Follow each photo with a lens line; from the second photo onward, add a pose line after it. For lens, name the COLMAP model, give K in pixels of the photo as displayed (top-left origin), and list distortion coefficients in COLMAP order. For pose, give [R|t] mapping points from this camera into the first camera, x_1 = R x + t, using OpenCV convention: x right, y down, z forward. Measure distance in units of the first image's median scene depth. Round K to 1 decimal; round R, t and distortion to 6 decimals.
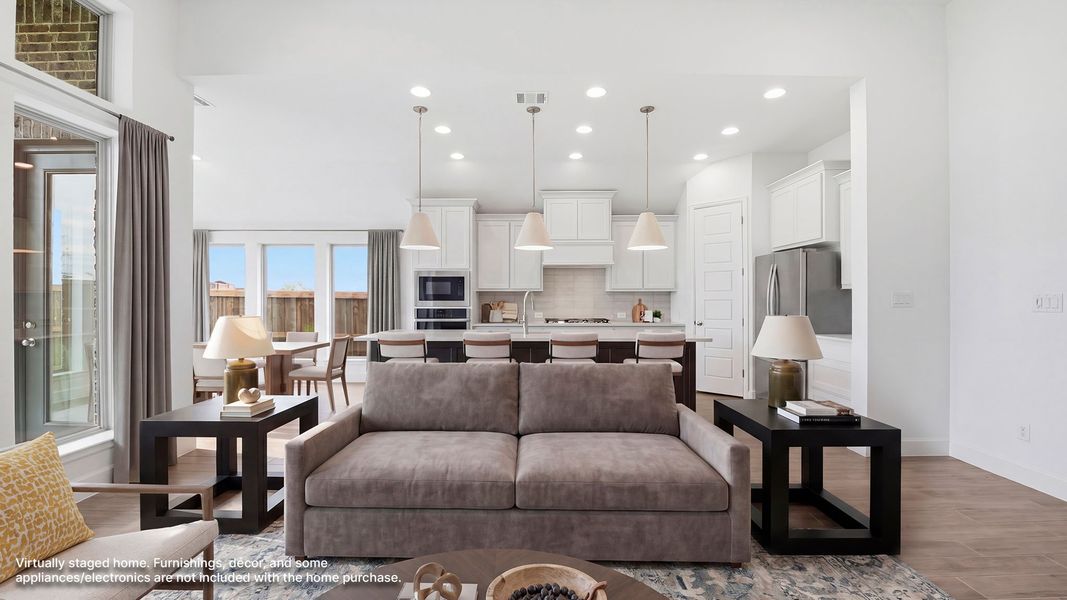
lens RADIAL K [[427.1, 0, 533.5], [0, 427.1, 300.0], [0, 0, 1]] dist [0.000044, -0.000017]
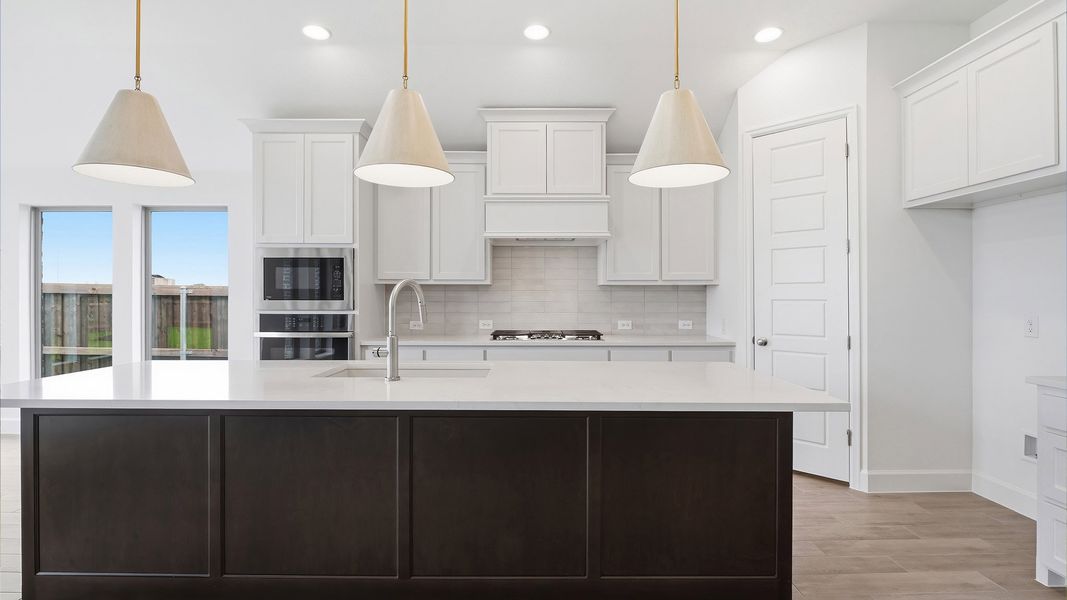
lens RADIAL K [[489.1, 0, 533.5], [0, 489.1, 300.0], [0, 0, 1]] dist [-0.000073, 0.000120]
pose [[1.000000, 0.000778, -0.000273, 0.083041], [-0.000777, 0.999990, 0.004353, -0.002150], [0.000277, -0.004352, 0.999990, 0.331192]]
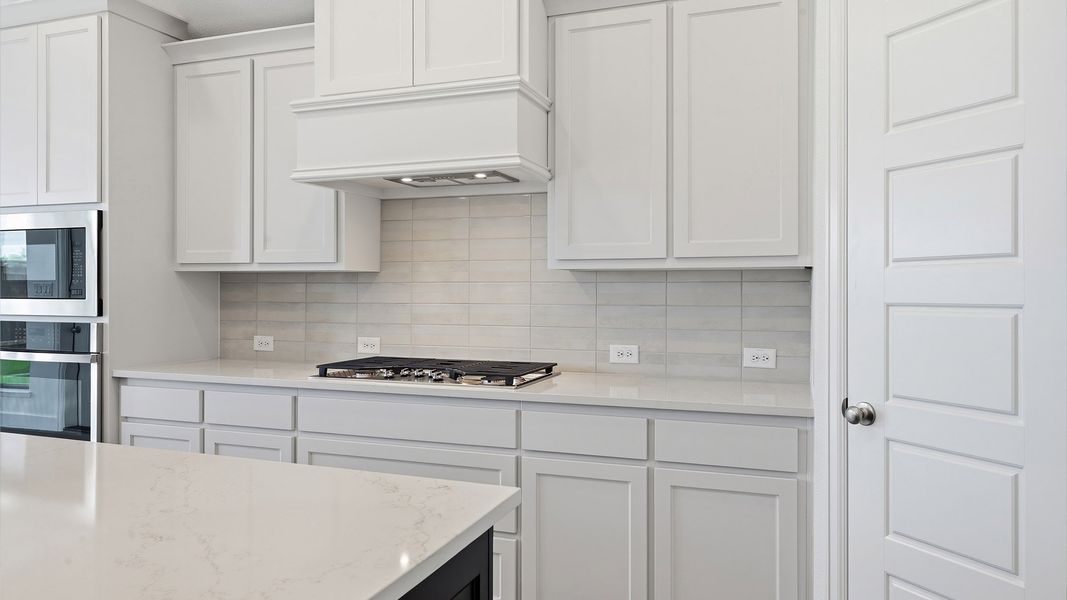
lens RADIAL K [[709.5, 0, 533.5], [0, 709.5, 300.0], [0, 0, 1]] dist [-0.000022, -0.000386]
pose [[0.938750, 0.005625, -0.344554, 0.331599], [-0.003124, 0.999965, 0.007814, -0.003854], [0.344585, -0.006259, 0.938734, 0.565542]]
